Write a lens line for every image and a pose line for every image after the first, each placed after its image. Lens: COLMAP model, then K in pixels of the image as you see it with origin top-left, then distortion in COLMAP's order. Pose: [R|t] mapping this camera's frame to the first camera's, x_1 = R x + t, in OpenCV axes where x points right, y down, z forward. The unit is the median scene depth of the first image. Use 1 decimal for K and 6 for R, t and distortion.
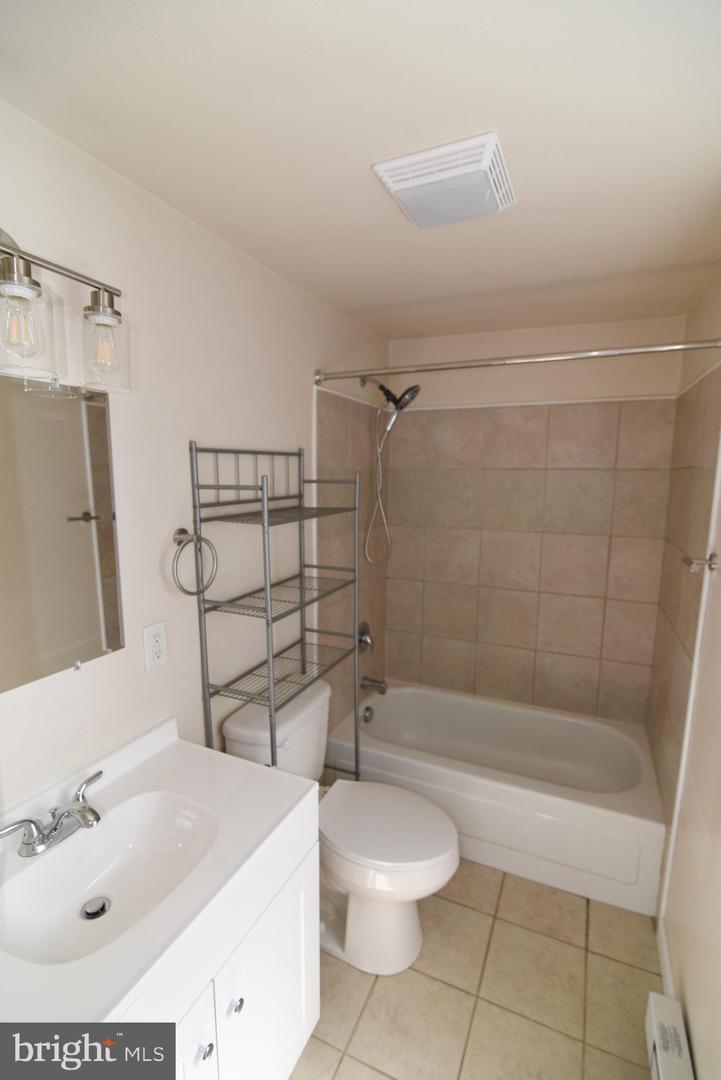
lens RADIAL K [[493.4, 0, 358.5], [0, 493.4, 547.8], [0, 0, 1]] dist [-0.028665, 0.000317]
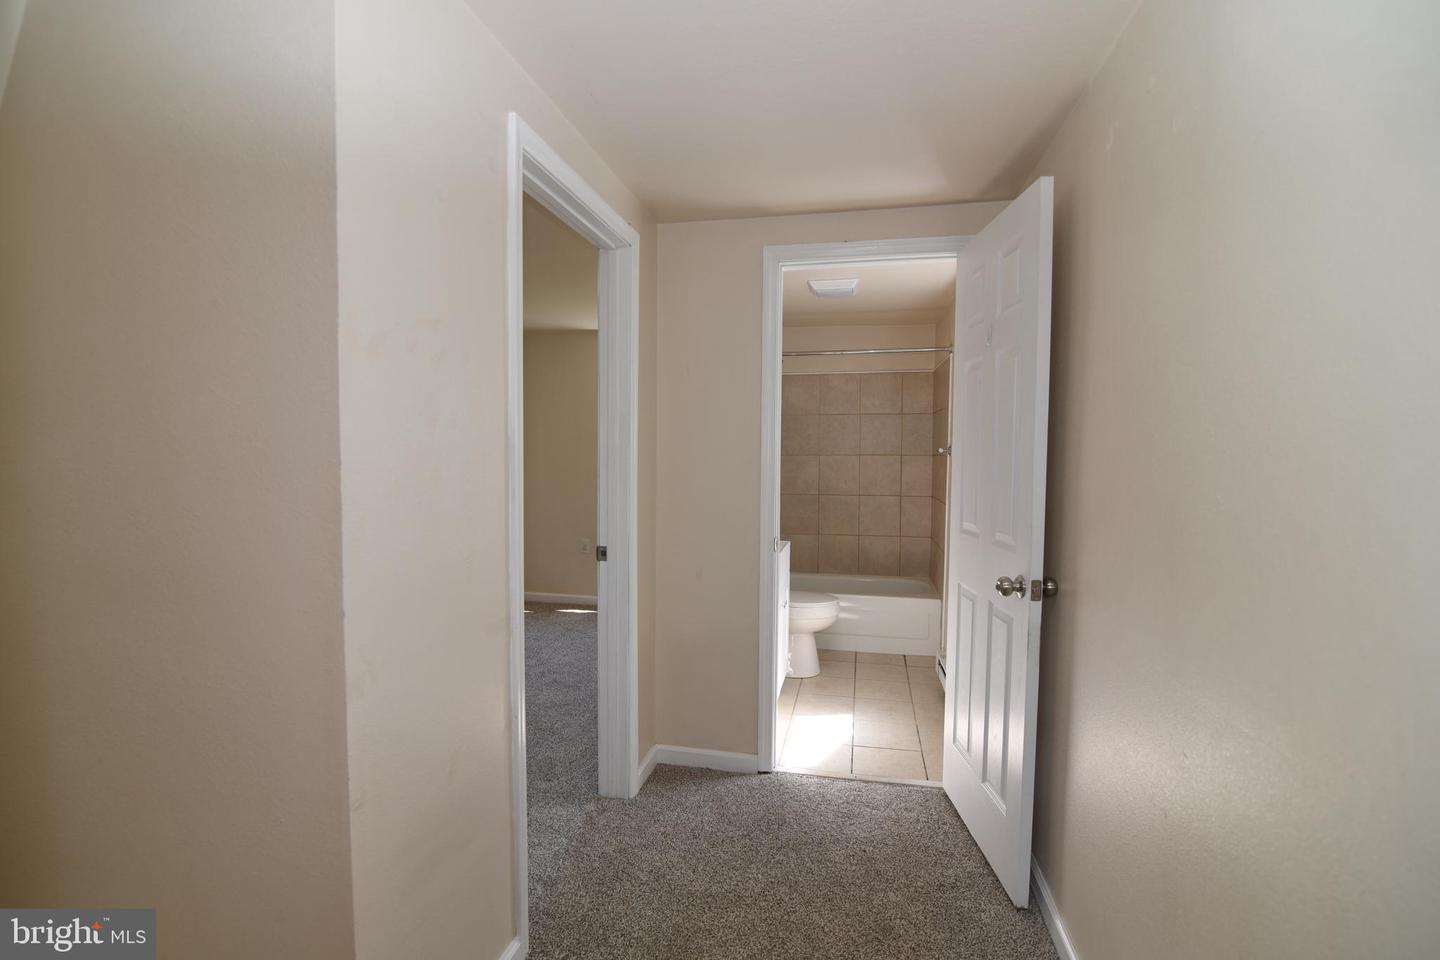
lens RADIAL K [[657.8, 0, 713.2], [0, 657.8, 482.6], [0, 0, 1]] dist [-0.028665, 0.000317]
pose [[0.979165, -0.010597, 0.202791, -0.503188], [0.031110, 0.994677, -0.098236, 0.247882], [-0.200670, 0.102498, 0.974282, -0.918871]]
